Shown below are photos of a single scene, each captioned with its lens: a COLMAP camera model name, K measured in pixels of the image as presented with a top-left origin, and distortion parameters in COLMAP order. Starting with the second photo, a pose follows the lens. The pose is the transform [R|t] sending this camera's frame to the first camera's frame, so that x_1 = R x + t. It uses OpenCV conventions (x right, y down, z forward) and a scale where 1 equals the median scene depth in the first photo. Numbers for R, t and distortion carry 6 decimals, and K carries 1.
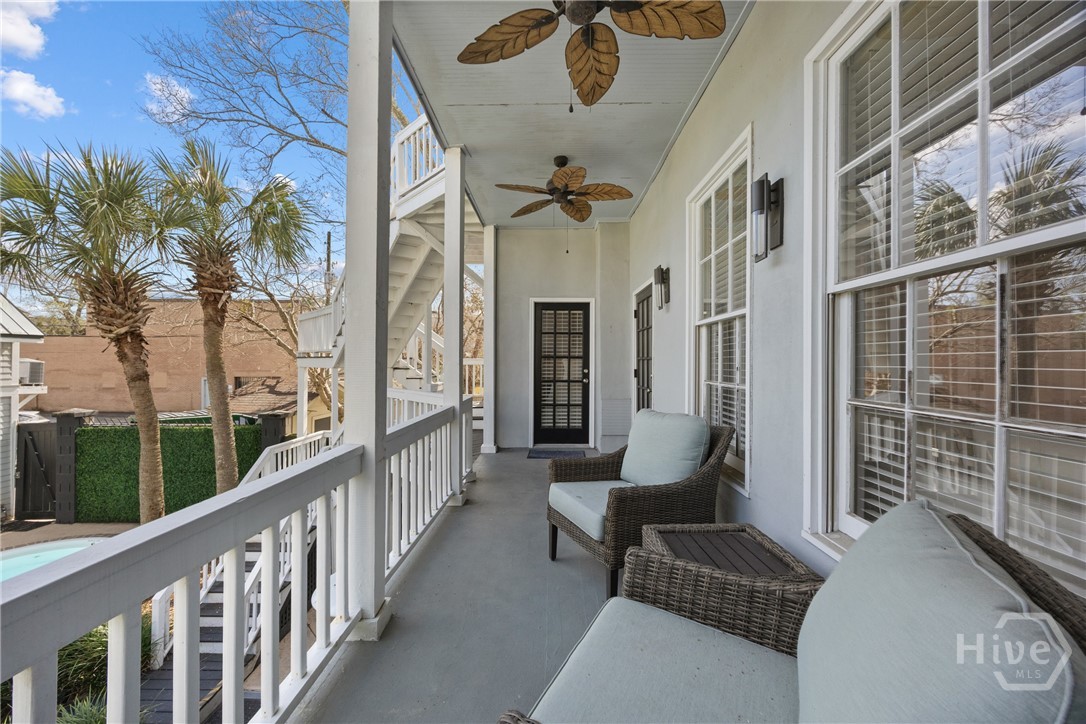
lens RADIAL K [[415.7, 0, 544.8], [0, 415.7, 351.9], [0, 0, 1]] dist [-0.008110, 0.000018]
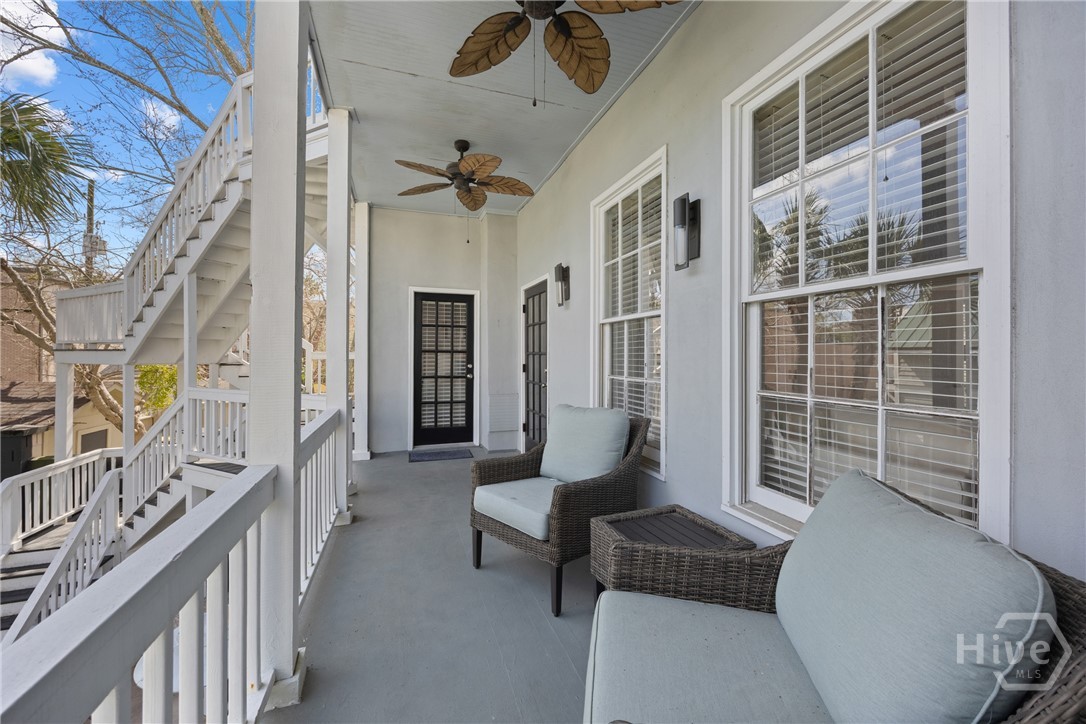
lens RADIAL K [[427.3, 0, 548.2], [0, 427.3, 343.2], [0, 0, 1]] dist [-0.007789, 0.000140]
pose [[0.936458, 0.009549, 0.350650, -0.120671], [-0.008691, 0.999954, -0.004021, -0.006470], [-0.350672, 0.000718, 0.936498, 0.021211]]
